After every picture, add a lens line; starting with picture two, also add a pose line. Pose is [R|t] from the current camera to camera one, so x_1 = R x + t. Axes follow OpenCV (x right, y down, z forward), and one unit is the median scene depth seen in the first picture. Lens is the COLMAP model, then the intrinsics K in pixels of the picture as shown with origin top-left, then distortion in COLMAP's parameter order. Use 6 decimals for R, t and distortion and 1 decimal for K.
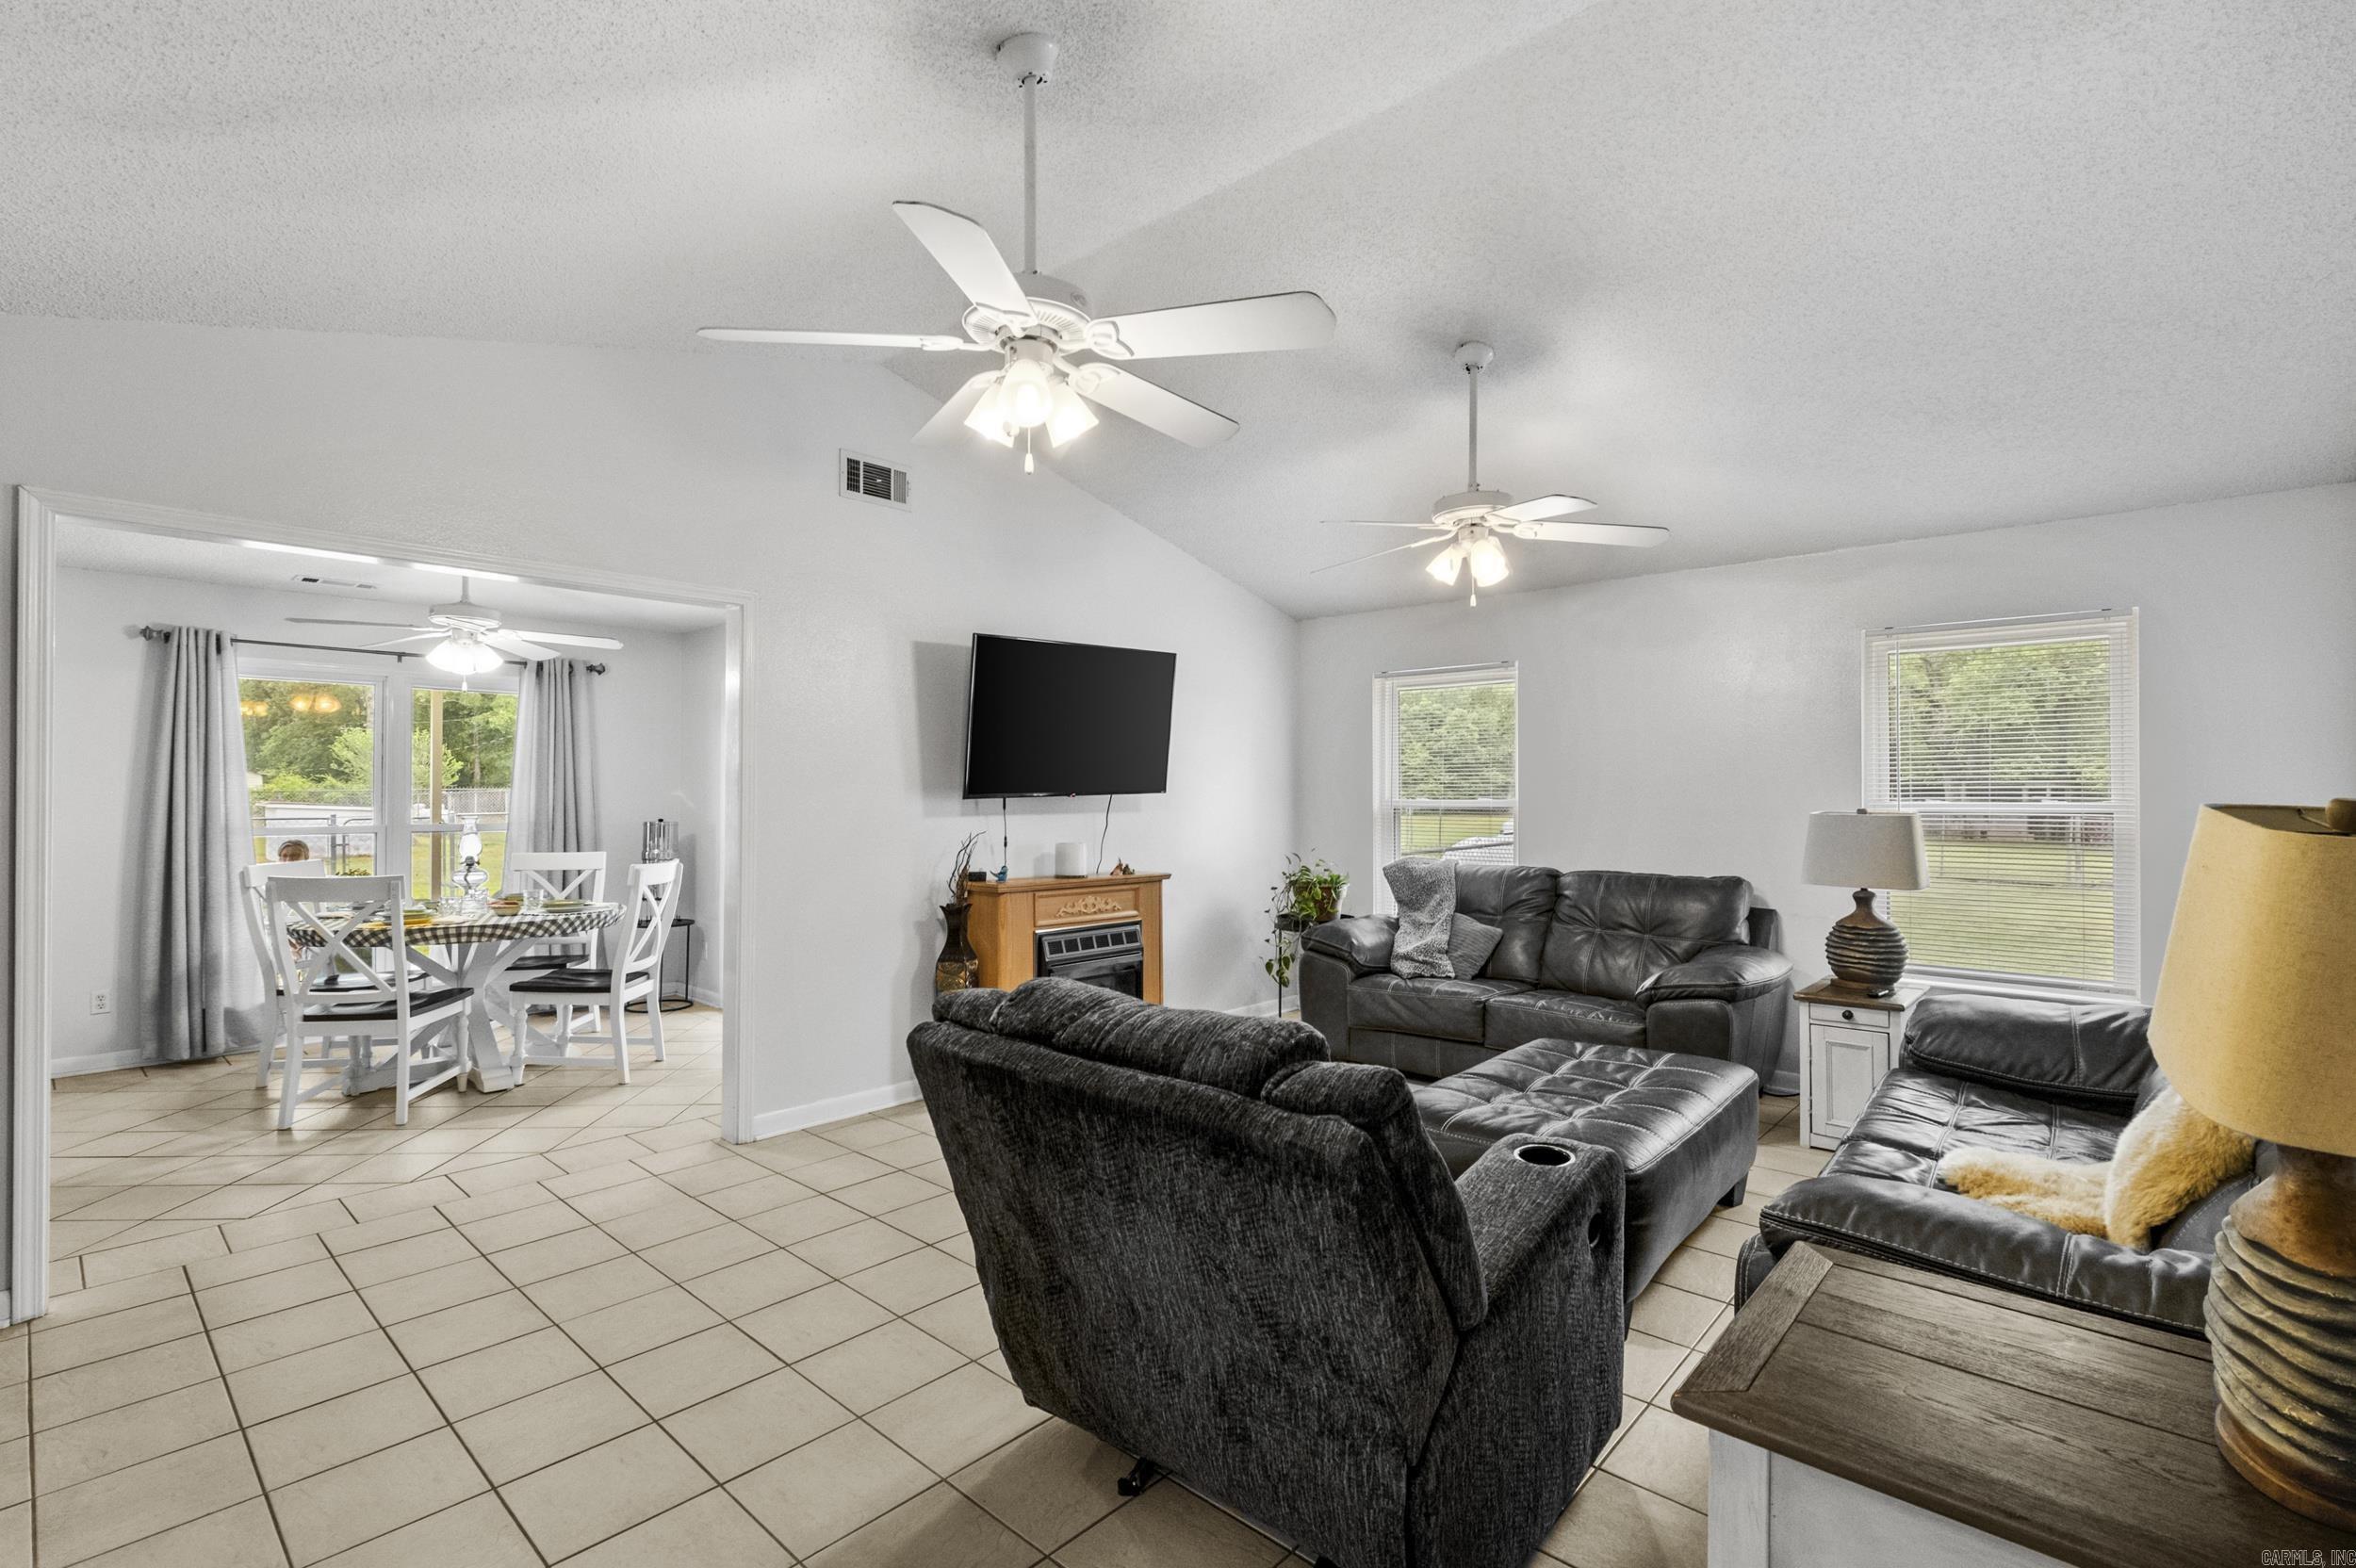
lens RADIAL K [[1057.3, 0, 1149.8], [0, 1057.3, 783.2], [0, 0, 1]] dist [-0.011423, 0.000045]
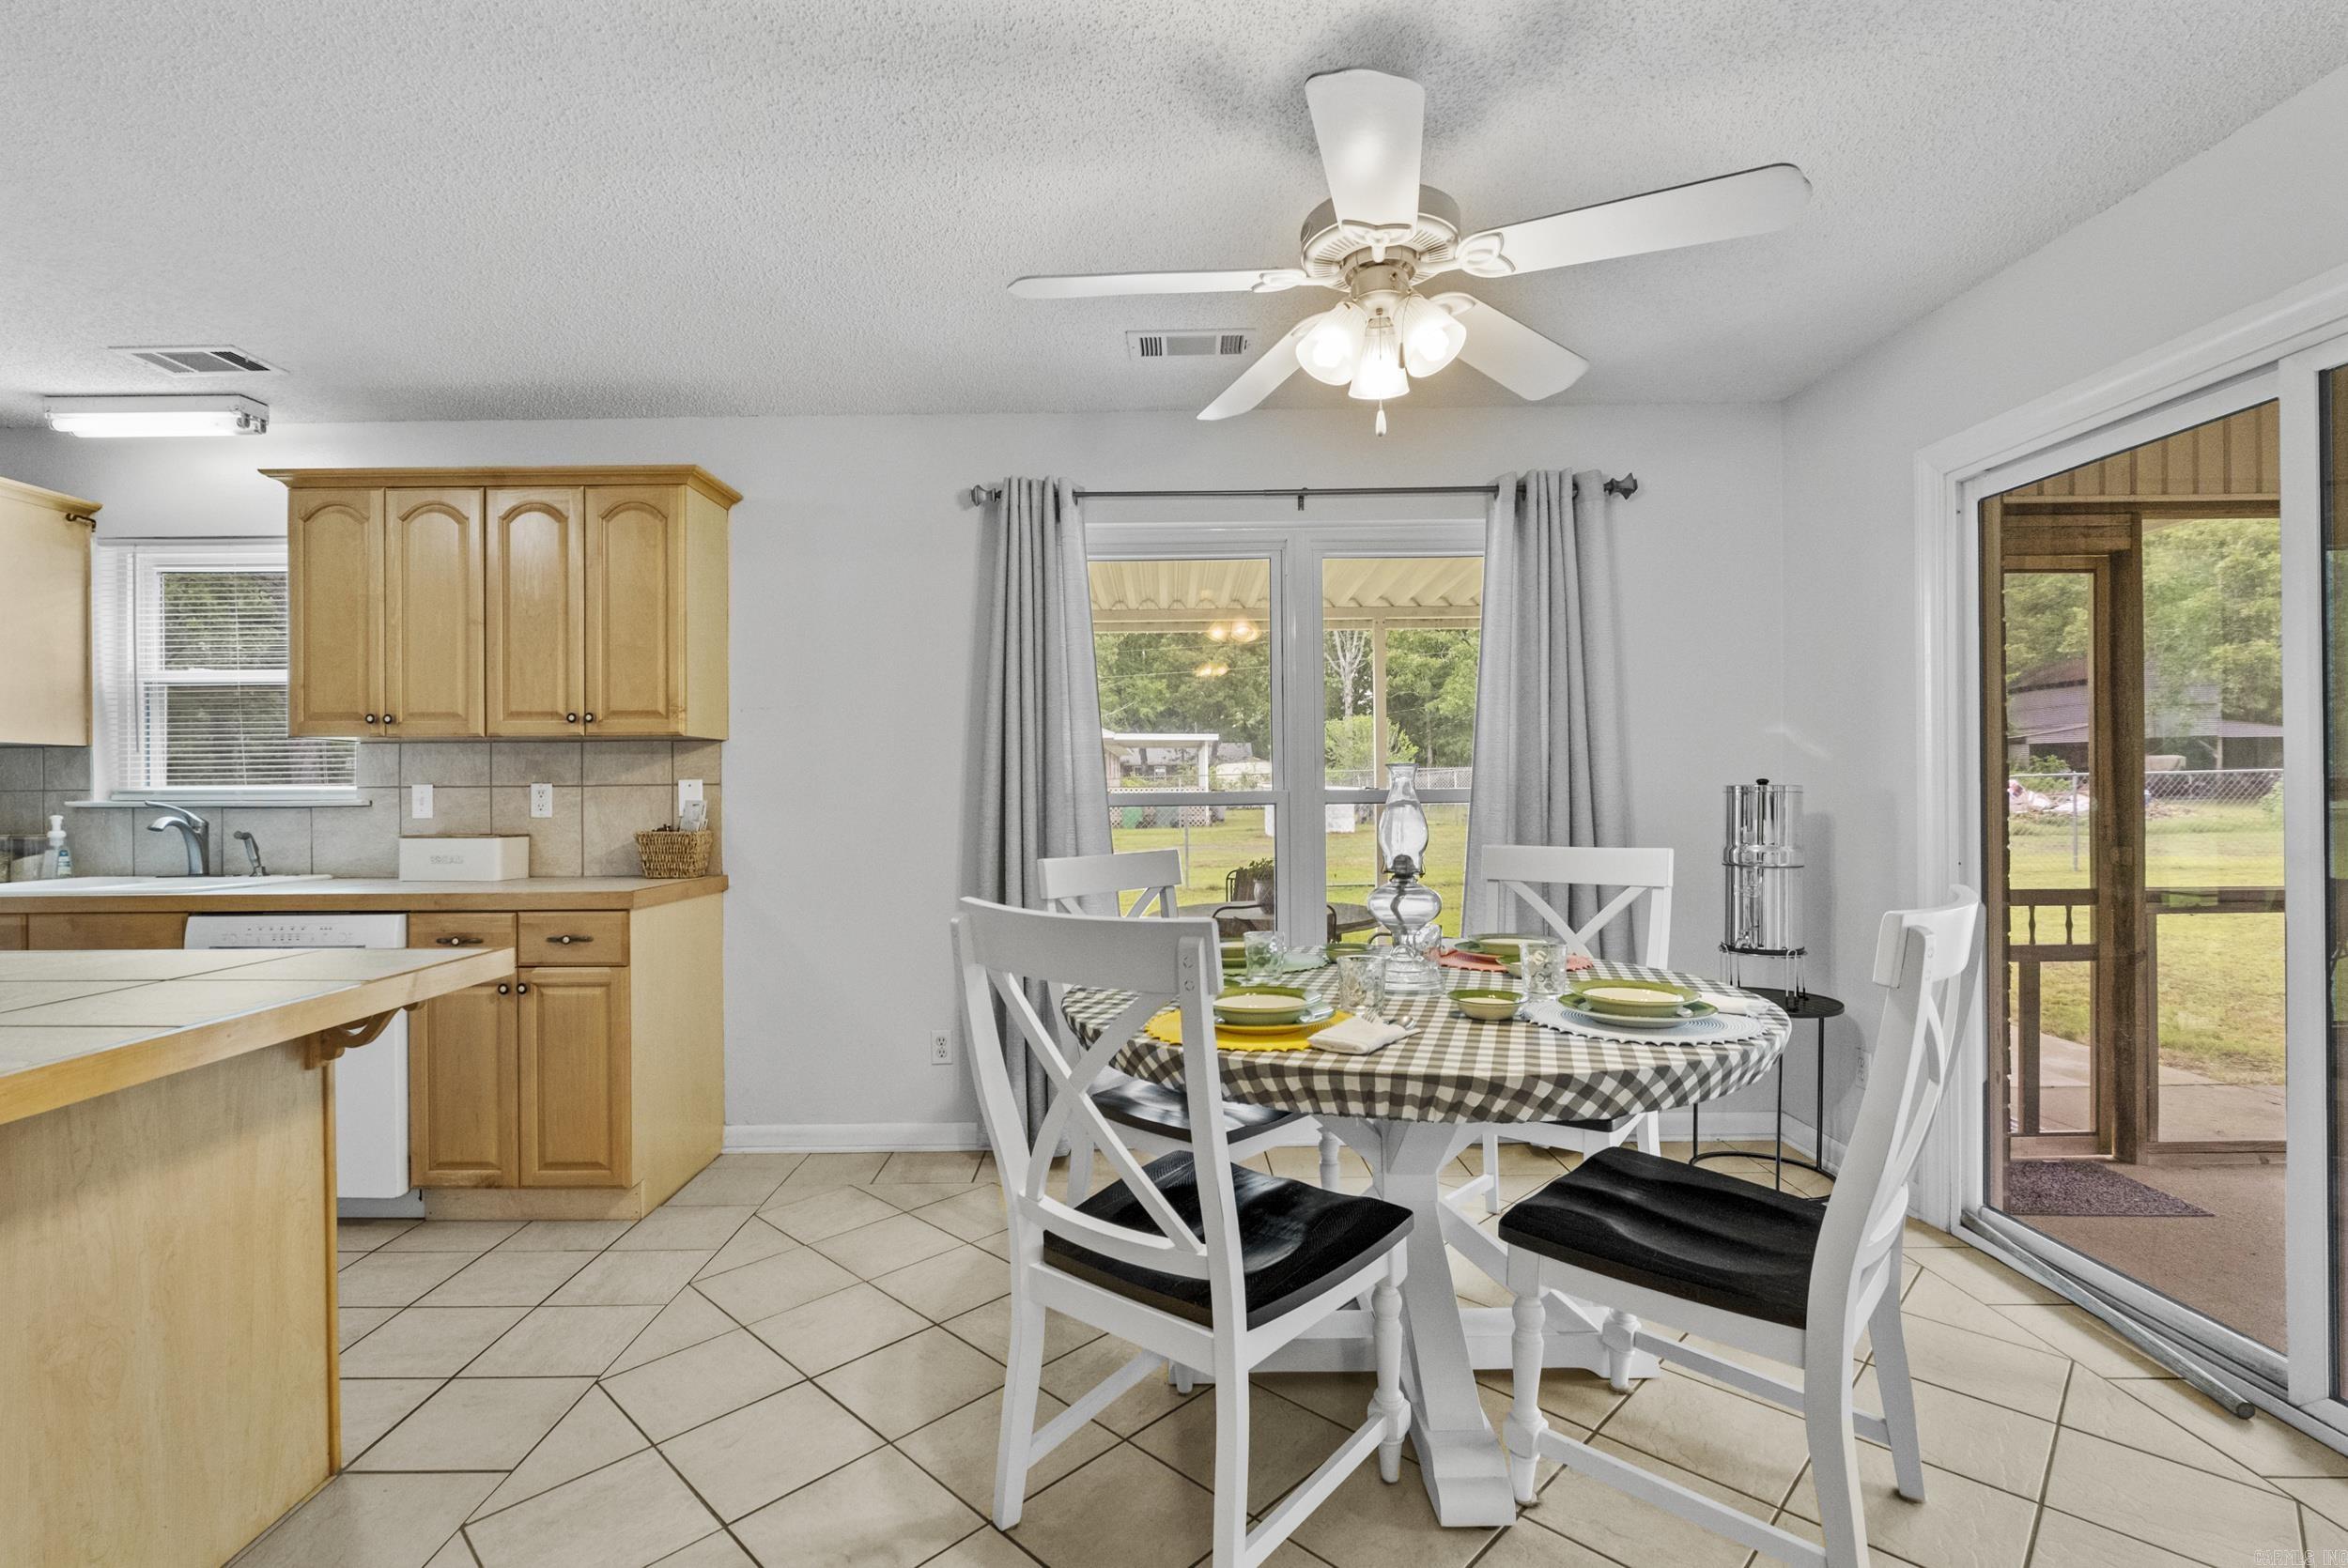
lens RADIAL K [[1076.3, 0, 1158.6], [0, 1076.3, 785.8], [0, 0, 1]] dist [-0.001374, -0.000316]
pose [[0.684817, -0.006325, -0.728688, -0.381976], [0.020174, 0.999744, 0.010282, 0.033226], [0.728436, -0.021742, 0.684769, 0.607510]]
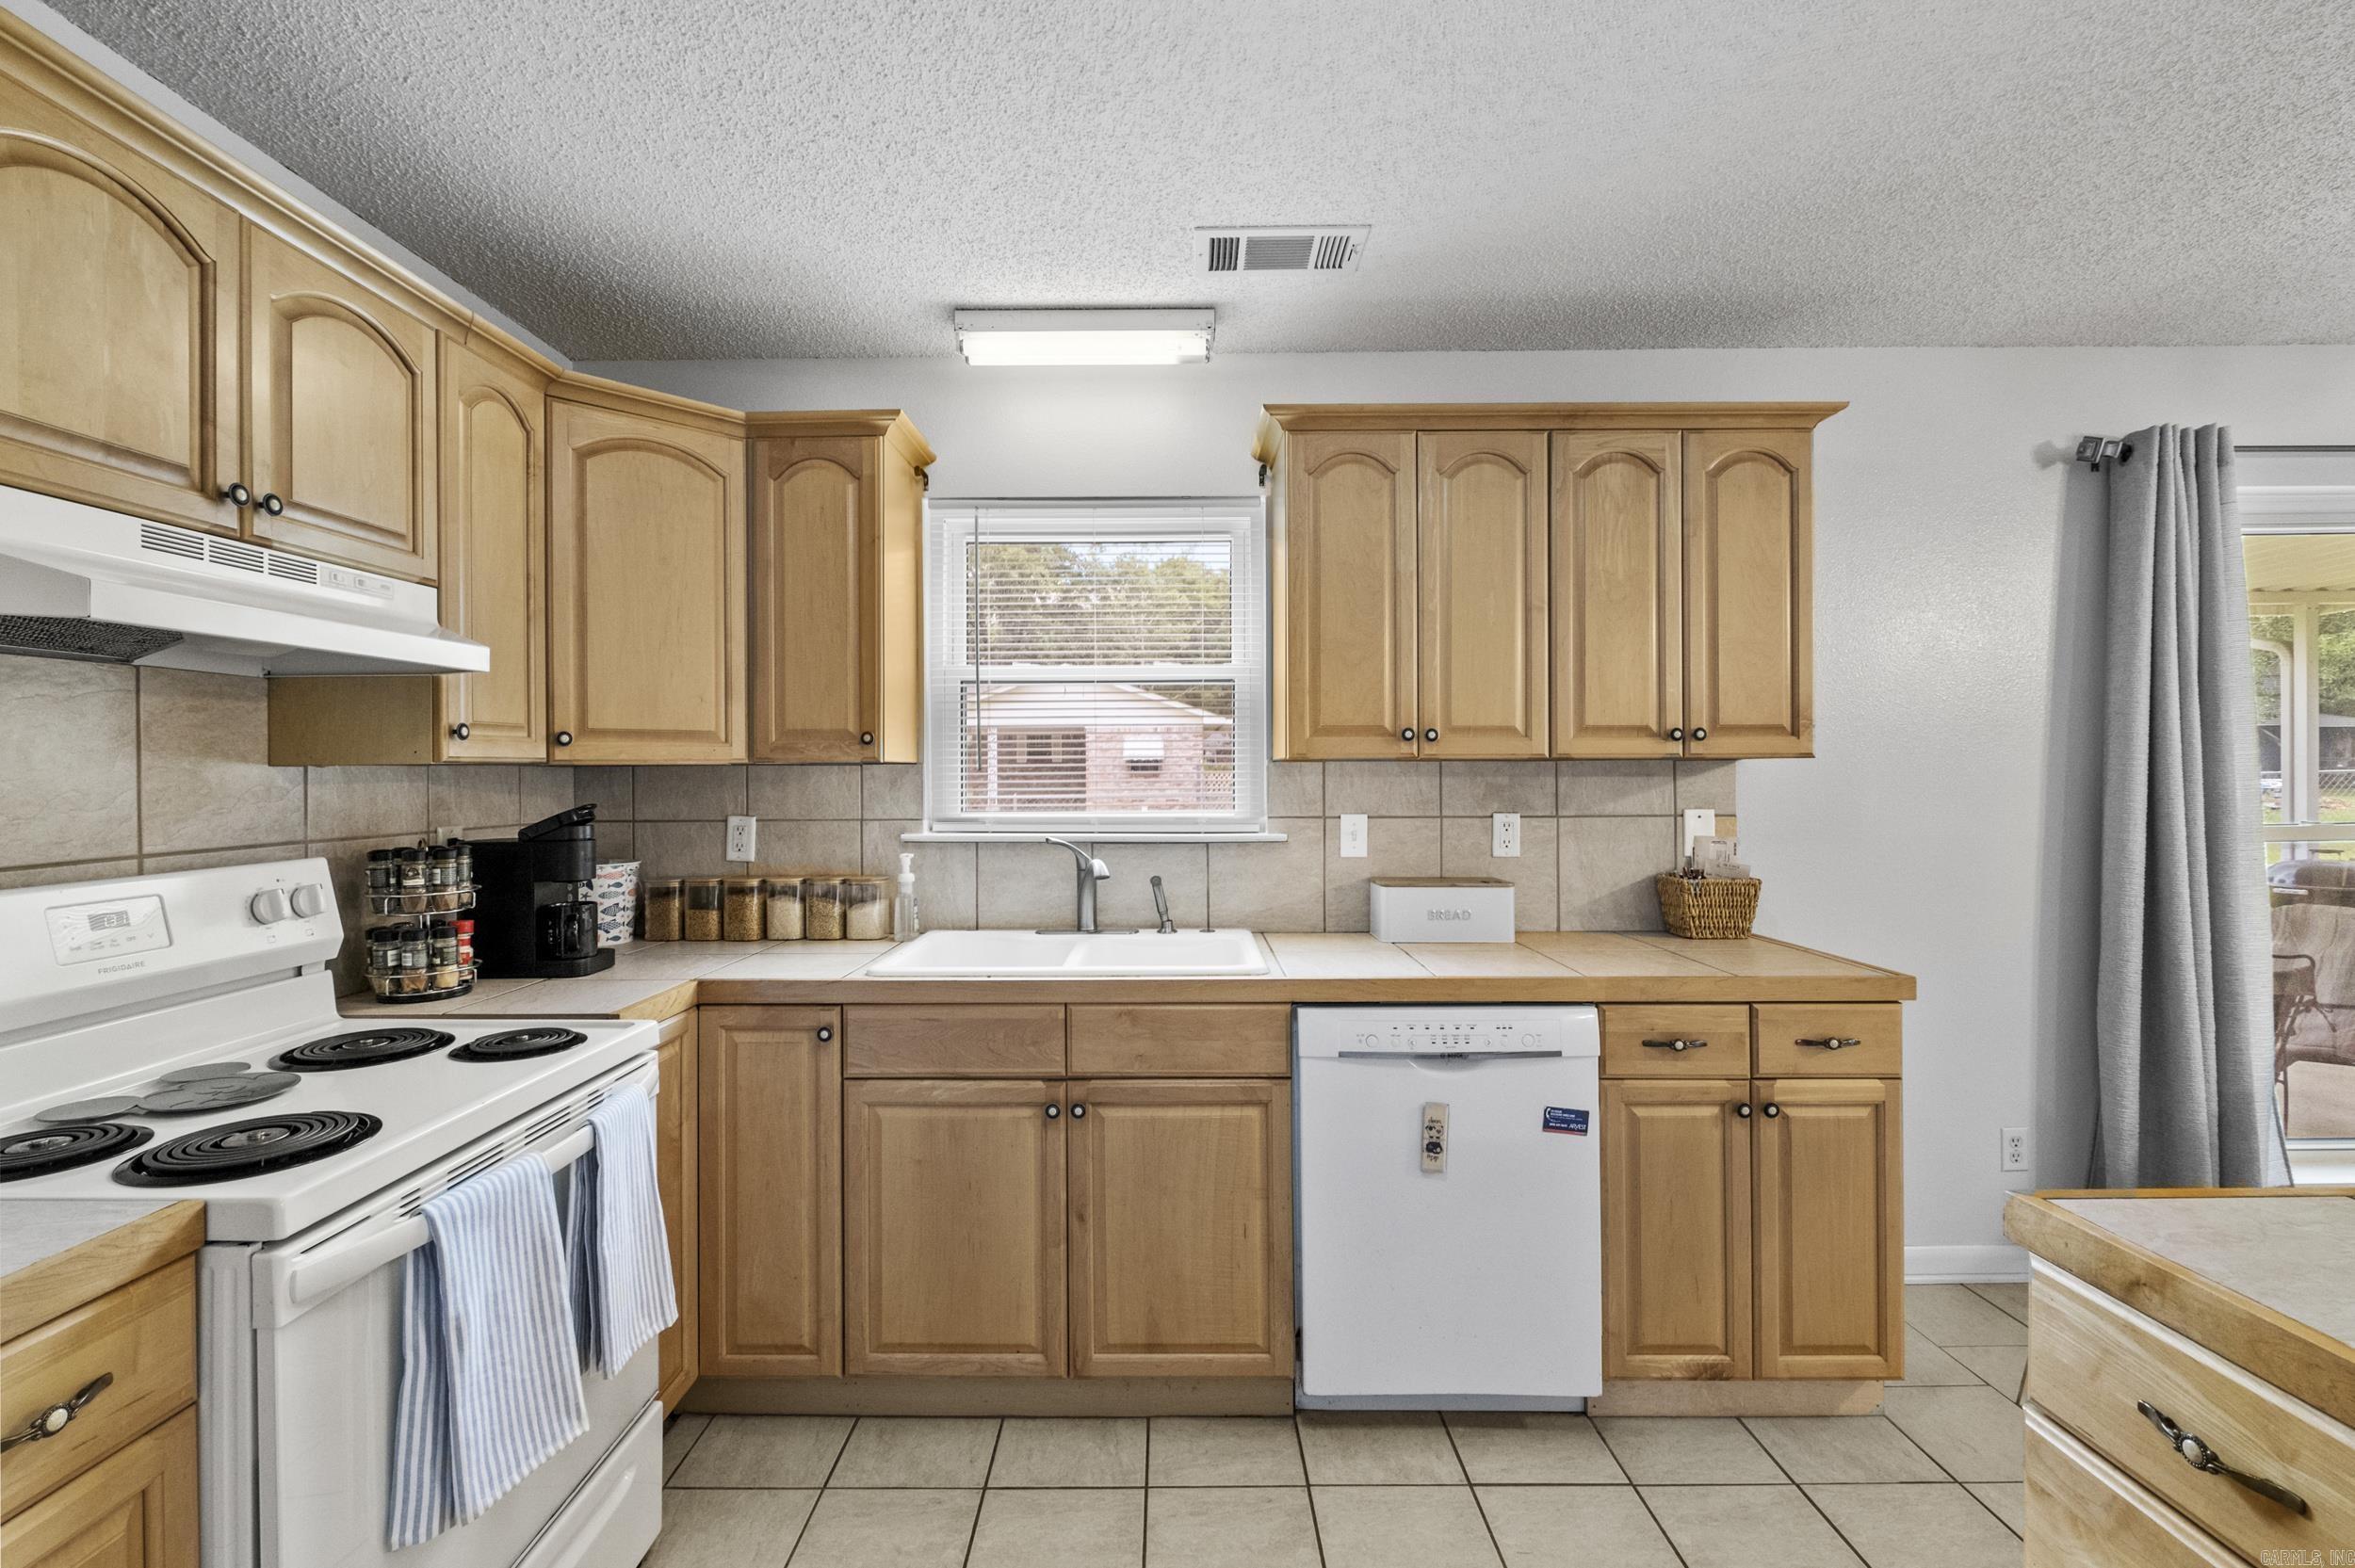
lens RADIAL K [[1049.1, 0, 1170.1], [0, 1049.1, 766.0], [0, 0, 1]] dist [-0.008114, -0.000123]
pose [[0.685651, -0.003571, -0.727921, -0.885244], [0.016617, 0.999804, 0.010748, -0.001153], [0.727740, -0.019465, 0.685576, 0.310146]]
